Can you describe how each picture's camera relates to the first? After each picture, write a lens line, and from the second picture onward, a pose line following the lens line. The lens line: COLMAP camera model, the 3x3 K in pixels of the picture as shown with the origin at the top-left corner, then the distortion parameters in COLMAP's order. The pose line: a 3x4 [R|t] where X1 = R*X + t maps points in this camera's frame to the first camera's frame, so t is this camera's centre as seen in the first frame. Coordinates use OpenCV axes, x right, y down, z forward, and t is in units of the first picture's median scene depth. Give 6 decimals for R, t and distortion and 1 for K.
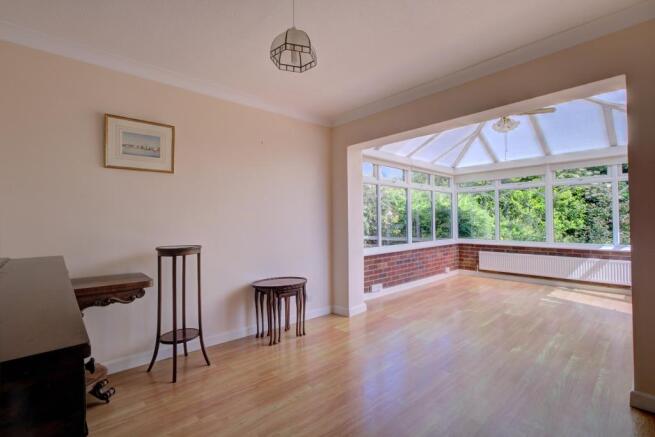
lens RADIAL K [[301.4, 0, 327.5], [0, 301.4, 218.5], [0, 0, 1]] dist [0.000373, 0.000062]
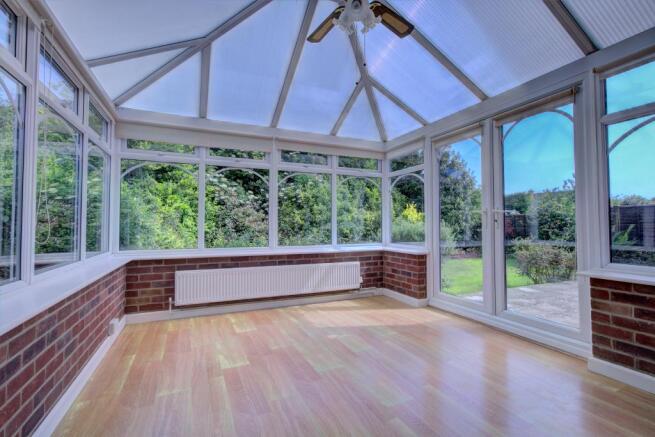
lens RADIAL K [[308.1, 0, 327.5], [0, 308.1, 218.5], [0, 0, 1]] dist [0.001454, 0.000111]
pose [[0.315537, 0.034511, 0.948286, 0.068968], [-0.013134, 0.999402, -0.032001, 0.028813], [-0.948822, -0.002357, 0.315801, 0.572843]]
